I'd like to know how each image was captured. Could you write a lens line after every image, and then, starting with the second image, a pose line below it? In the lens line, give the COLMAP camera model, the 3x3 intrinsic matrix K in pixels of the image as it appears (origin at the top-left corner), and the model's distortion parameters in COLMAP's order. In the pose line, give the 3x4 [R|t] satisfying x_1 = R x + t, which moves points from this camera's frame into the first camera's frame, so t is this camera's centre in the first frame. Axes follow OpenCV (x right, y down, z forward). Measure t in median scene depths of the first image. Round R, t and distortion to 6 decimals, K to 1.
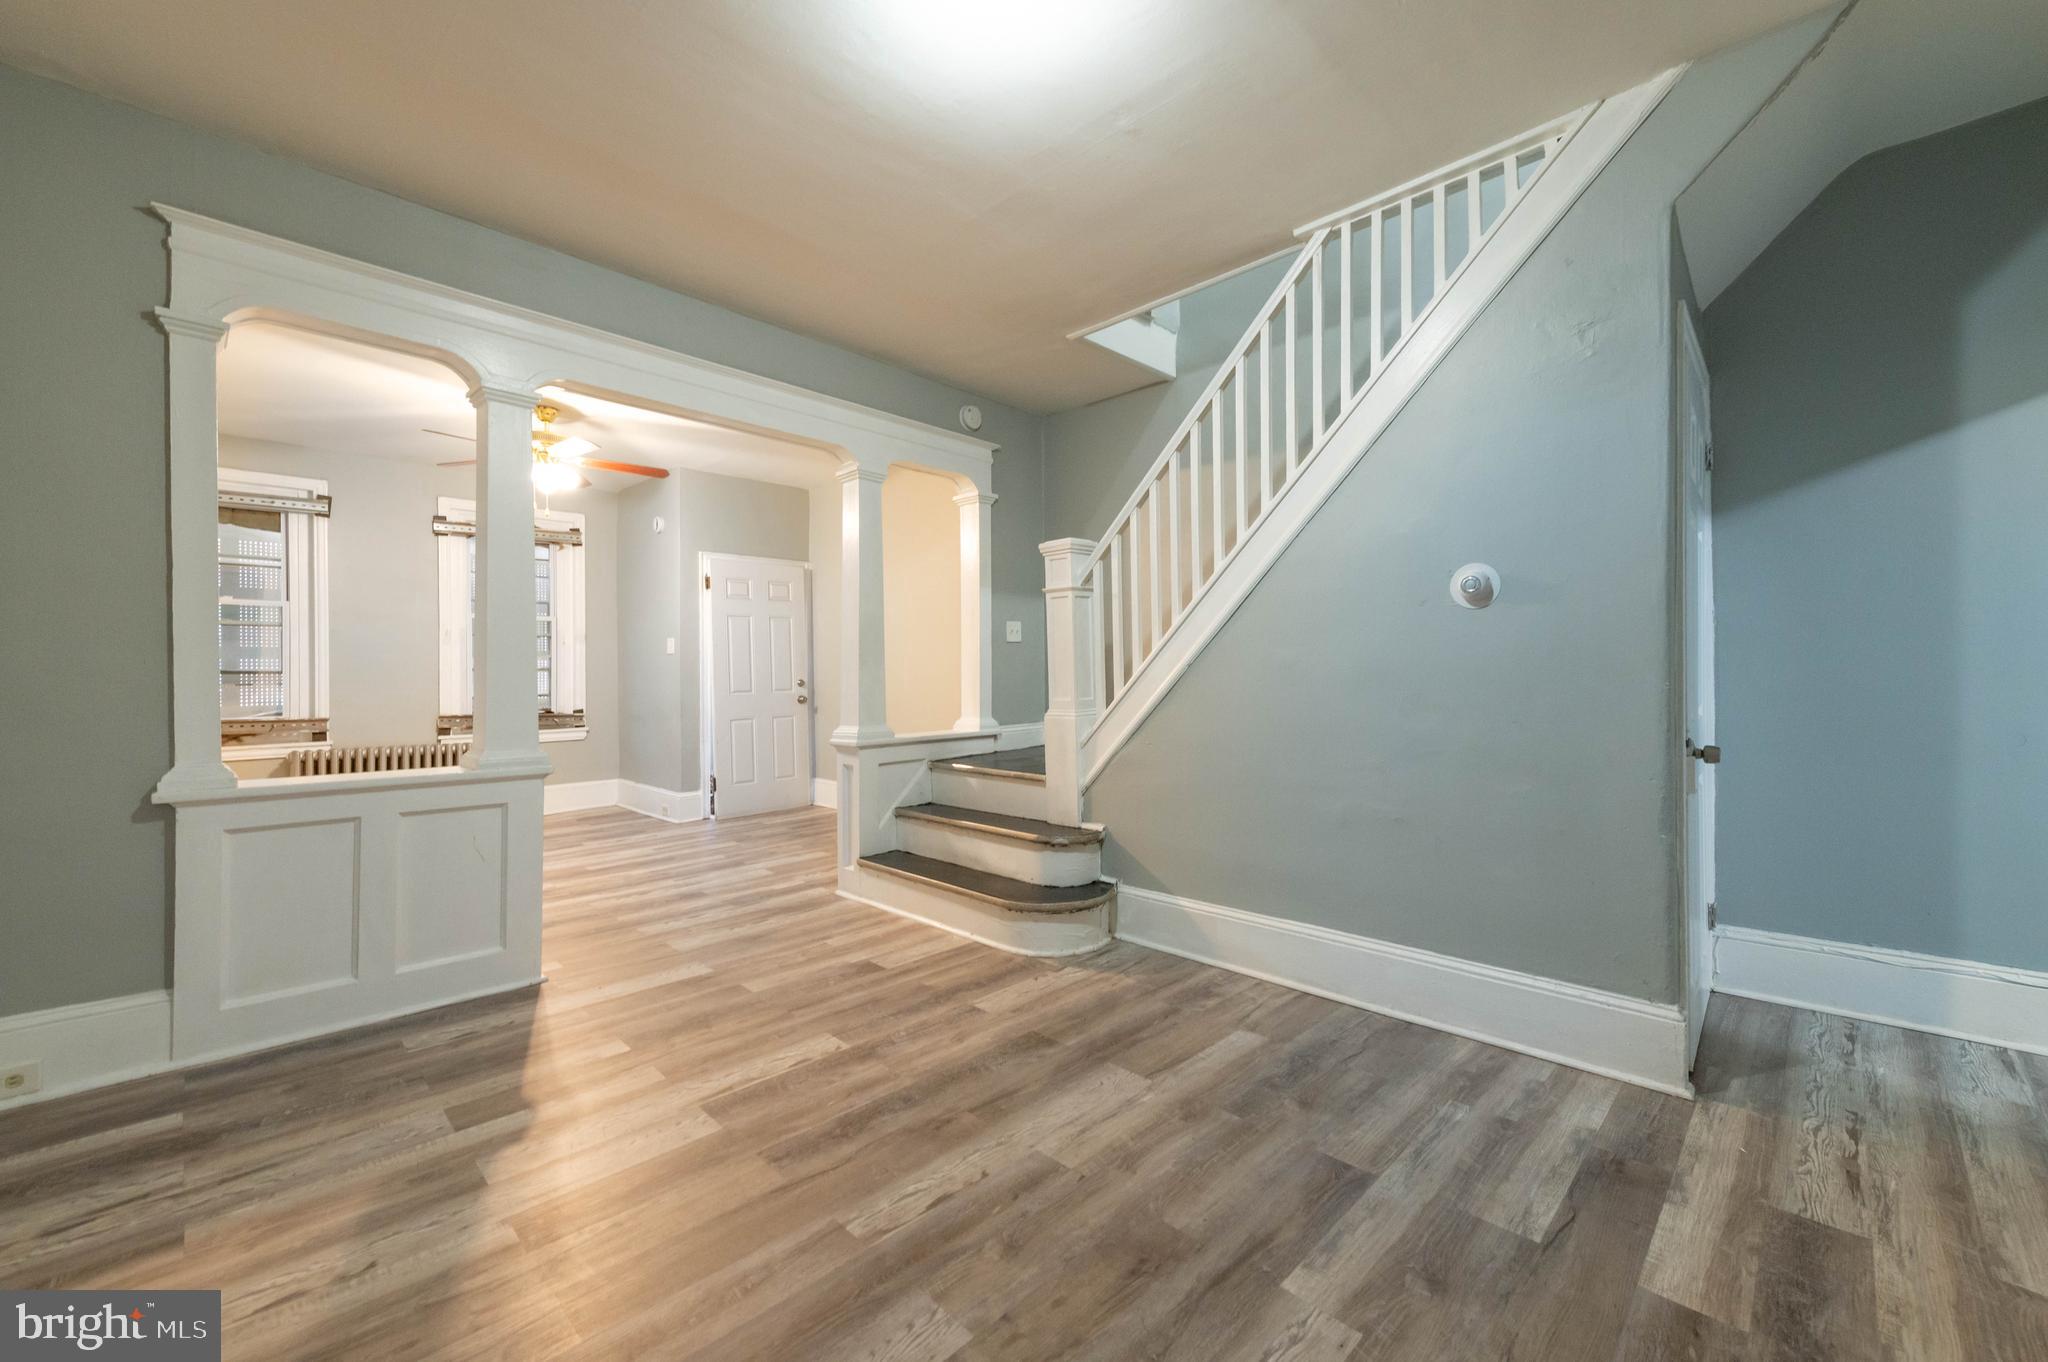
lens RADIAL K [[807.9, 0, 1034.1], [0, 807.9, 673.2], [0, 0, 1]] dist [0.016549, -0.004613]
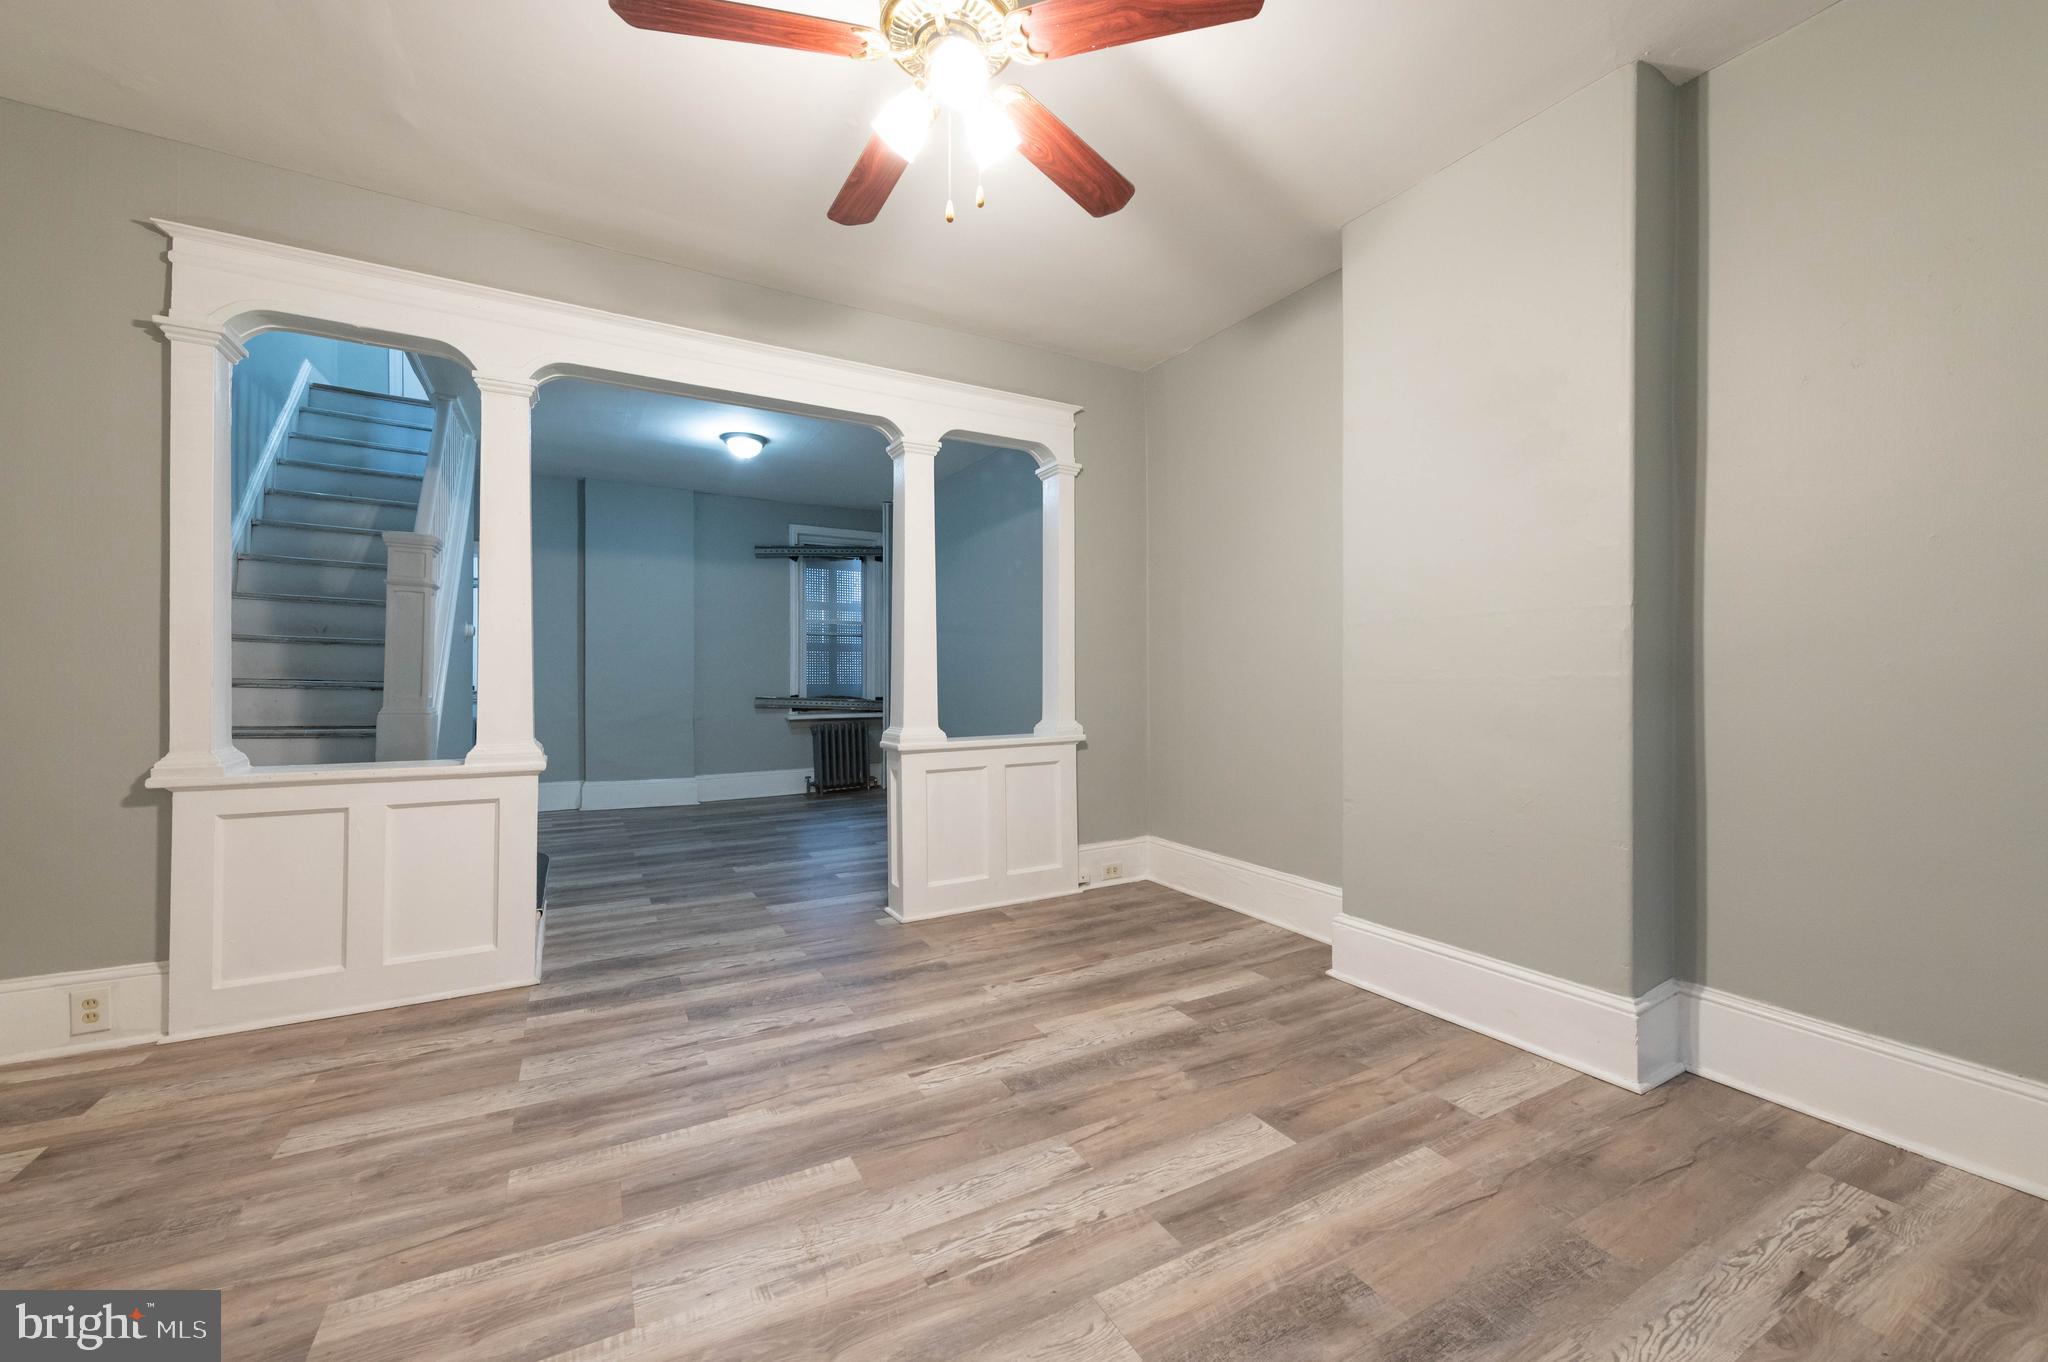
lens RADIAL K [[807.9, 0, 1028.7], [0, 807.9, 674.3], [0, 0, 1]] dist [0.016549, -0.004613]
pose [[-0.957345, 0.007921, 0.288839, -1.217530], [0.006955, 0.999966, -0.004370, 0.017541], [-0.288864, -0.002174, -0.957368, 2.207975]]
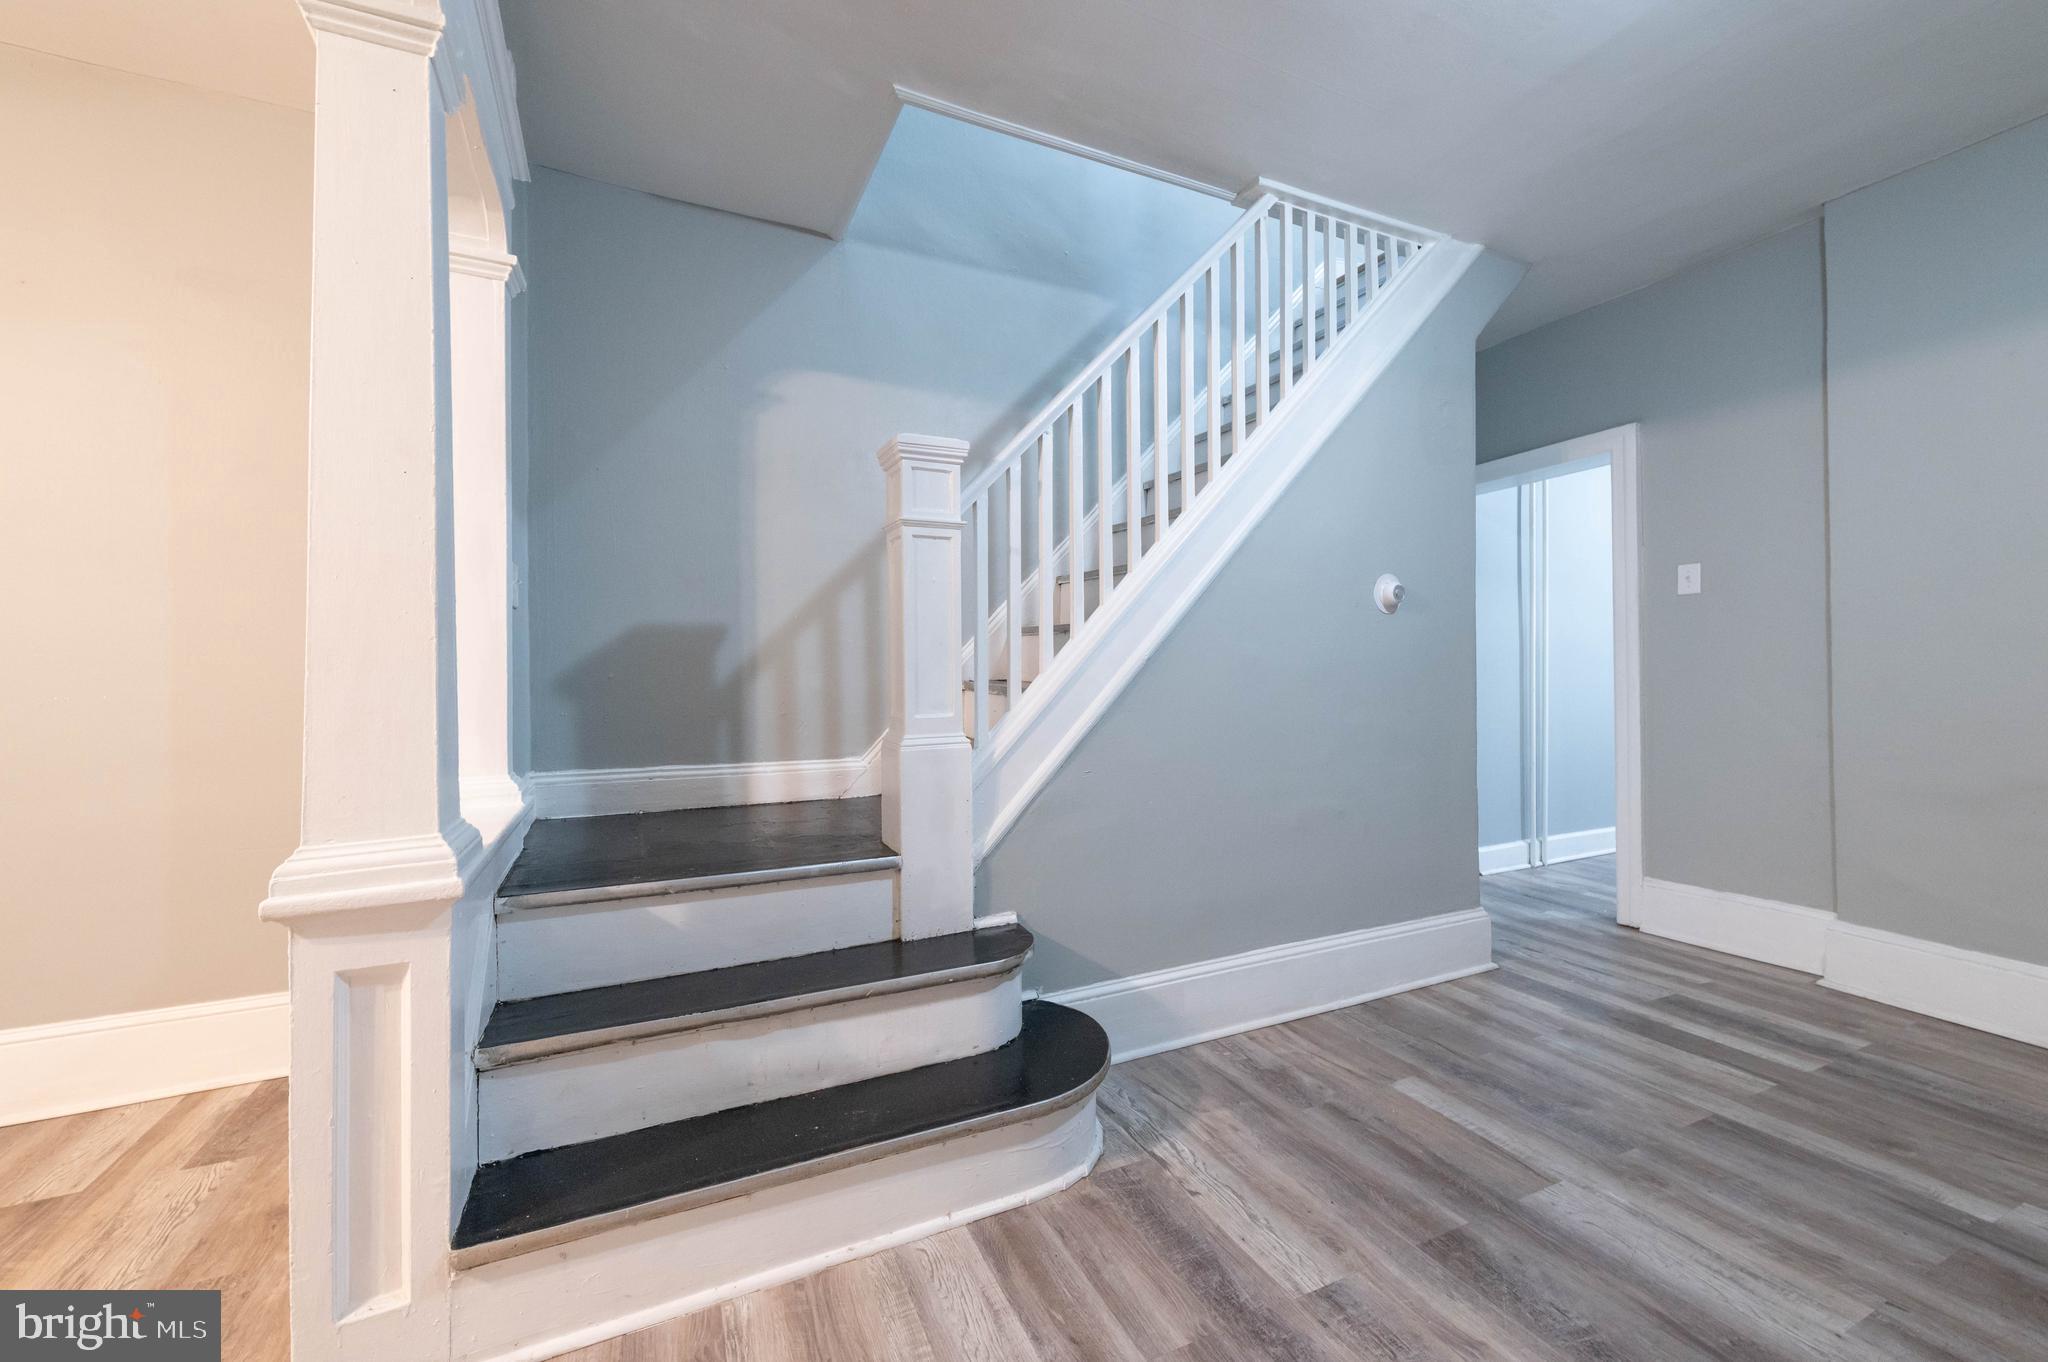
lens RADIAL K [[807.9, 0, 1031.1], [0, 807.9, 669.8], [0, 0, 1]] dist [0.016549, -0.004613]
pose [[0.351241, 0.011485, 0.936215, -0.604448], [0.007997, 0.999852, -0.015265, 0.011855], [-0.936251, 0.012848, 0.351097, 0.925647]]
